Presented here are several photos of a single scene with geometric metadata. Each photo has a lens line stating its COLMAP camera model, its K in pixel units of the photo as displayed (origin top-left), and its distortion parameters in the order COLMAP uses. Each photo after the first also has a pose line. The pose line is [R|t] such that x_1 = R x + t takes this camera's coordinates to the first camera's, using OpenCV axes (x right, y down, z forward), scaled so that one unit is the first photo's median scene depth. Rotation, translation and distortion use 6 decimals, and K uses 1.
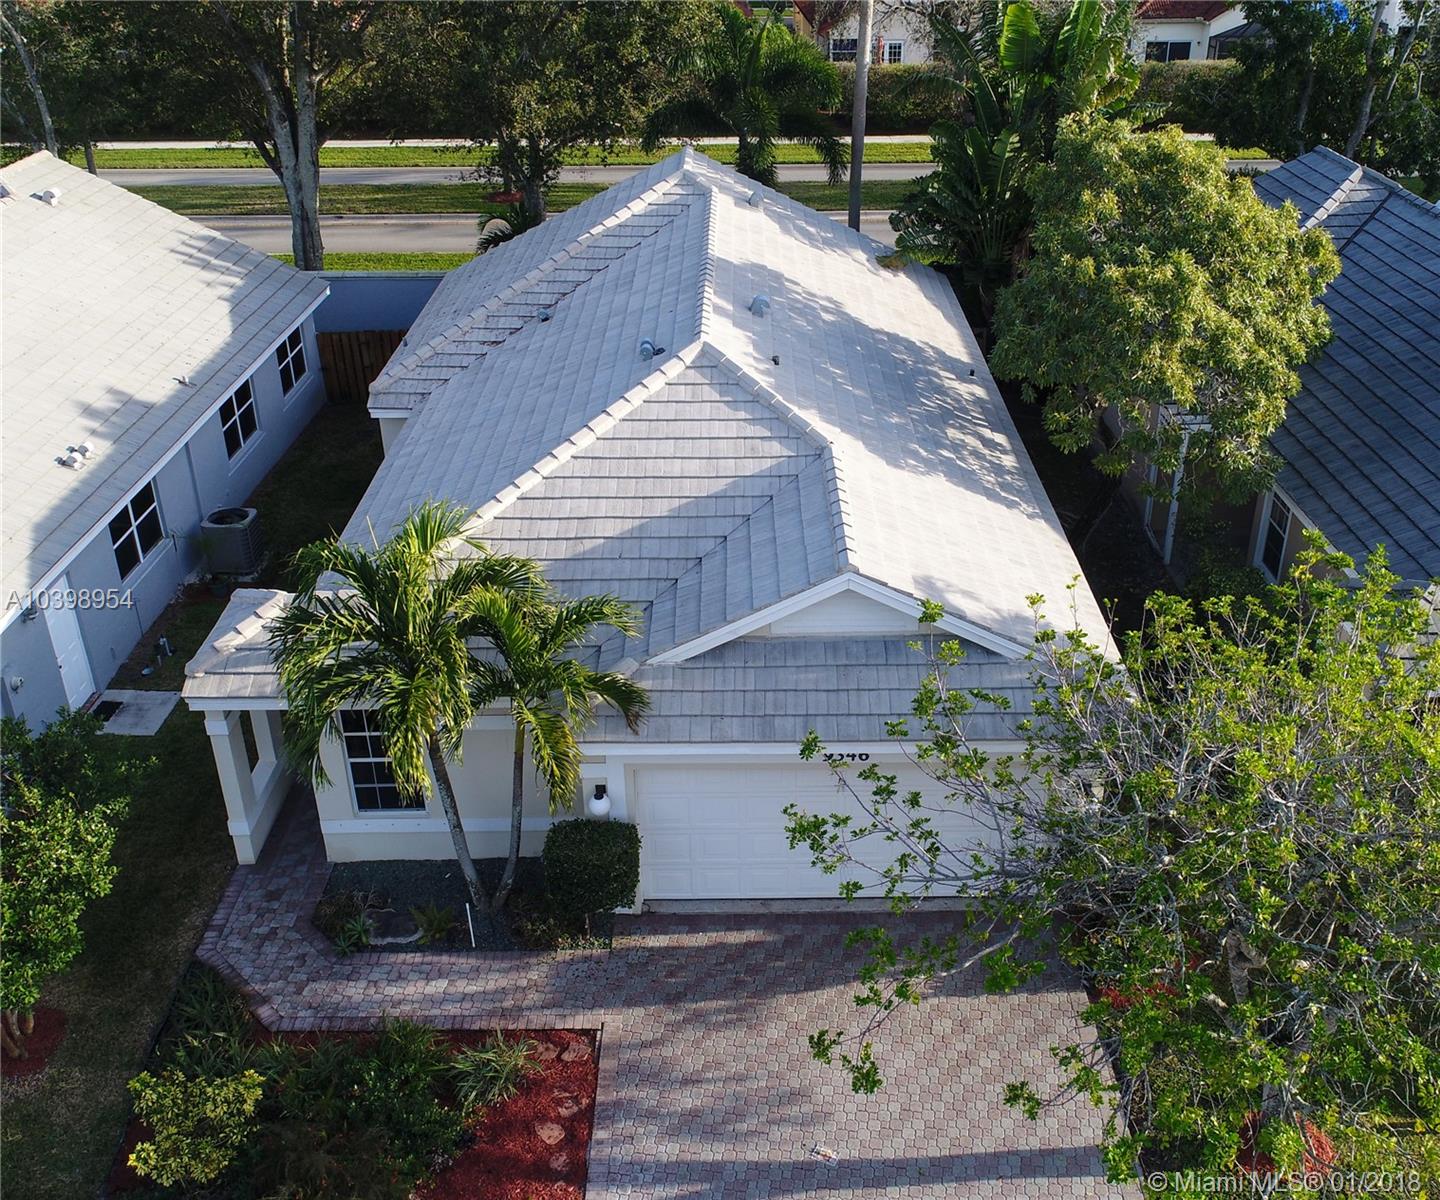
lens RADIAL K [[1407.3, 0, 768.2], [0, 1407.3, 591.0], [0, 0, 1]] dist [-0.004028, 0.000000]
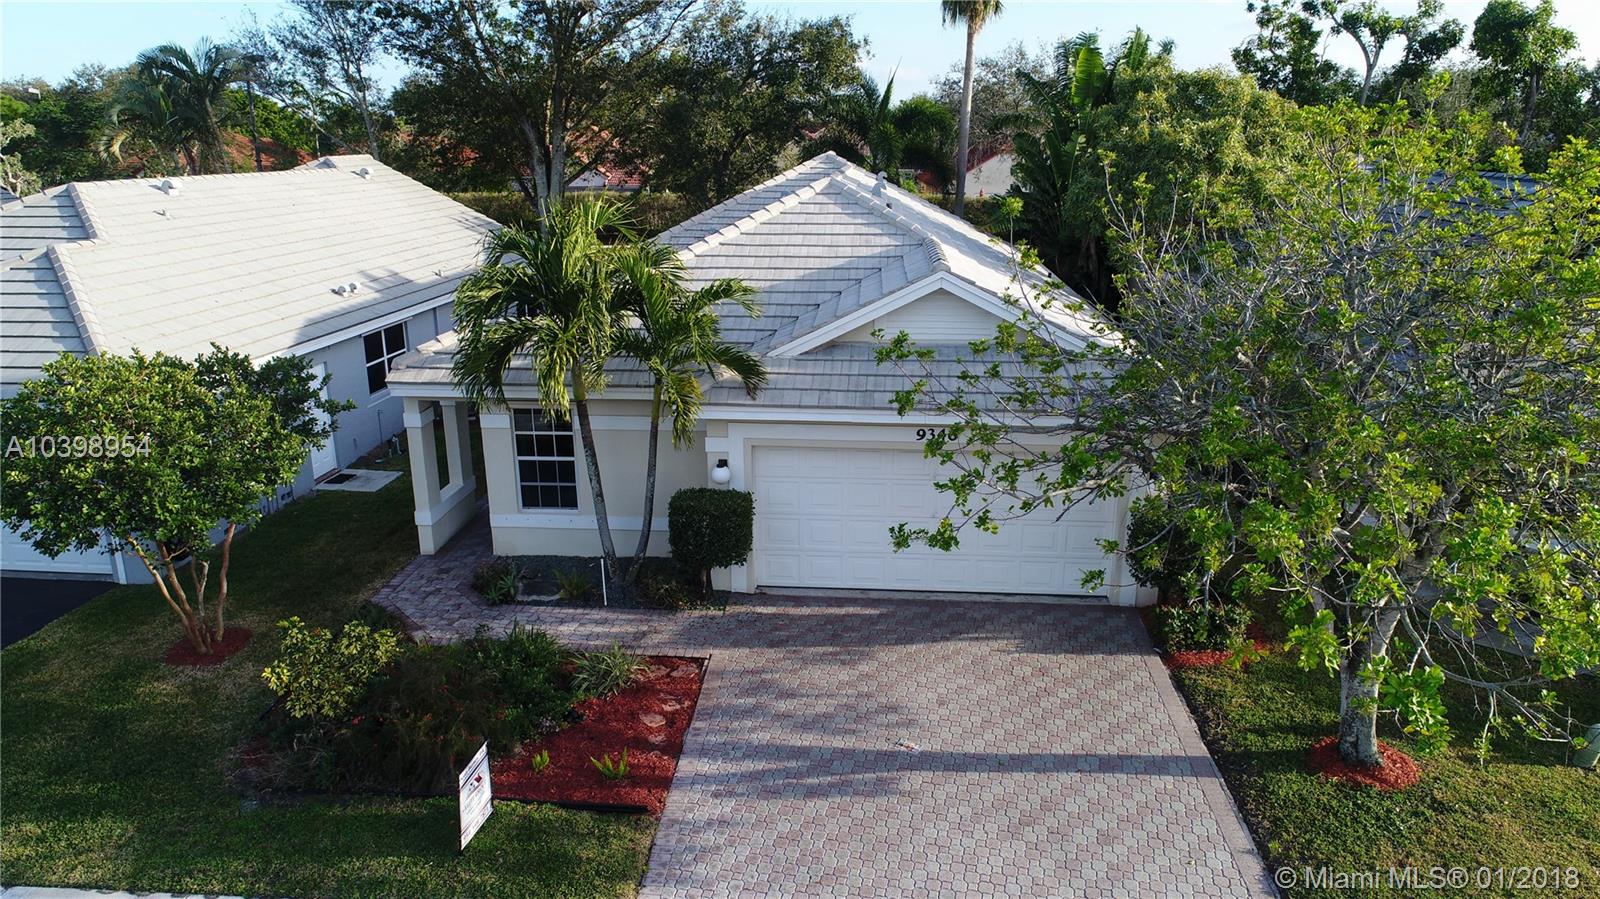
lens RADIAL K [[1053.3, 0, 802.0], [0, 1053.3, 442.6], [0, 0, 1]] dist [-0.003384, -0.002619]
pose [[0.995485, 0.024569, -0.091684, 0.024211], [-0.042934, 0.978012, -0.204080, 0.294615], [0.084654, 0.207095, 0.974651, 0.157303]]
